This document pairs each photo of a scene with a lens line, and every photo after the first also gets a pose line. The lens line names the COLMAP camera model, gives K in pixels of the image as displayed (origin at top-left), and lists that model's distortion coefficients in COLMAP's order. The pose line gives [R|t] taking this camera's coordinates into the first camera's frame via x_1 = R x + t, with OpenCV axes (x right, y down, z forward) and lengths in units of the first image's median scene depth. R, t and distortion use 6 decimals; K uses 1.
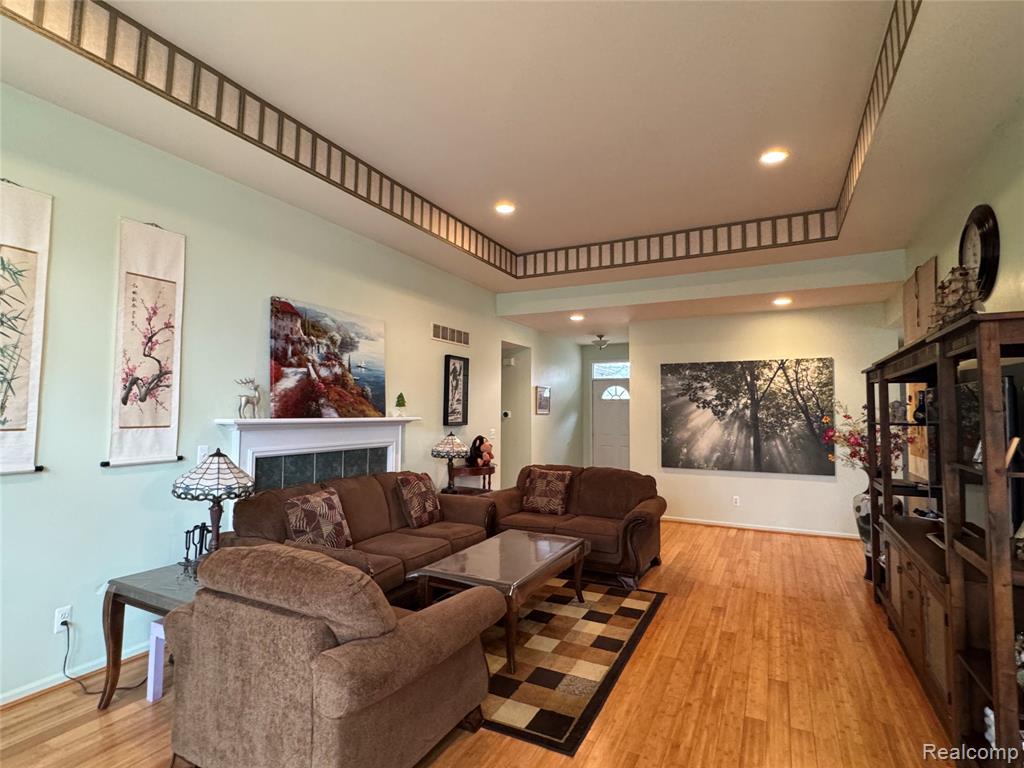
lens RADIAL K [[517.8, 0, 512.0], [0, 517.8, 384.0], [0, 0, 1]] dist [-0.000581, -0.000144]
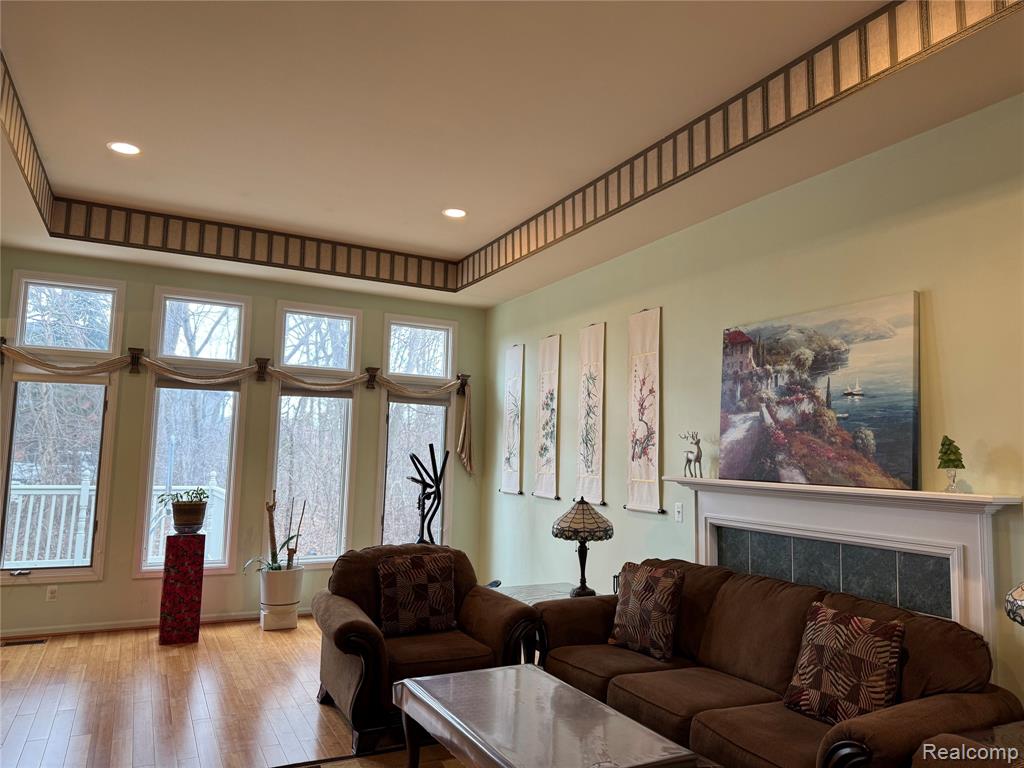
lens RADIAL K [[713.7, 0, 512.0], [0, 713.7, 384.0], [0, 0, 1]] dist [0.151731, -0.249267]
pose [[-0.584364, -0.102428, -0.805001, 0.600368], [0.015034, 0.990465, -0.136939, 0.062668], [0.811352, -0.092125, -0.577253, 1.269412]]
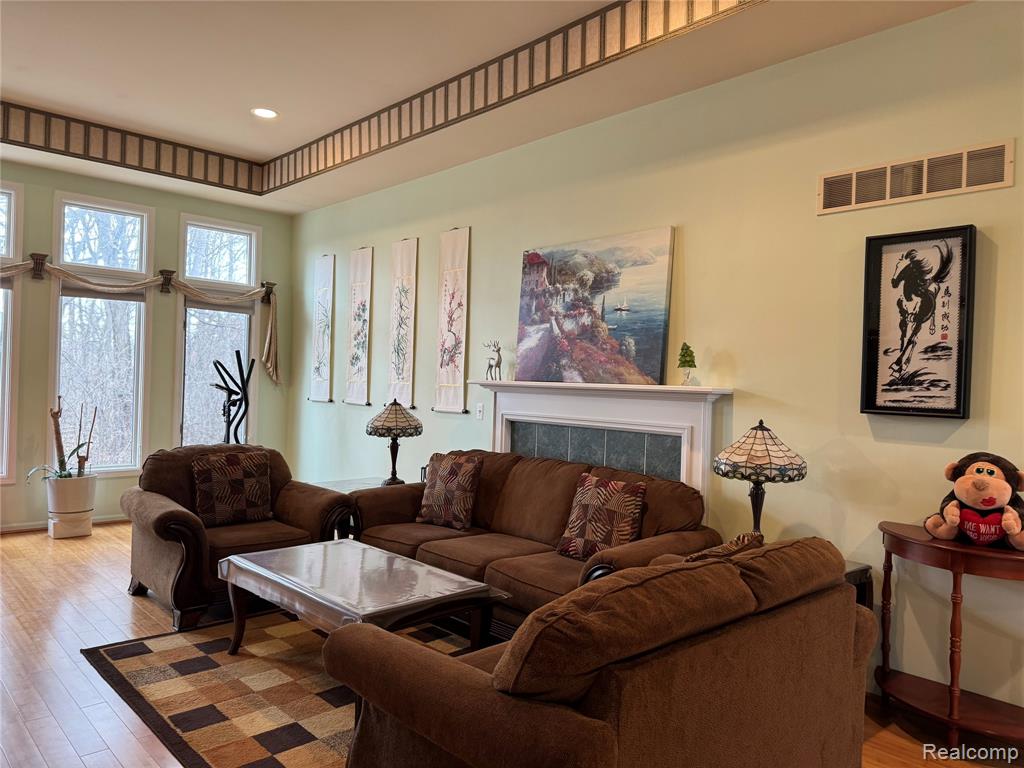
lens RADIAL K [[713.7, 0, 512.0], [0, 713.7, 384.0], [0, 0, 1]] dist [0.151731, -0.249267]
pose [[-0.340109, -0.016614, -0.940239, 0.700797], [0.015235, 0.999615, -0.023174, 0.092163], [0.940263, -0.022206, -0.339725, 1.299970]]
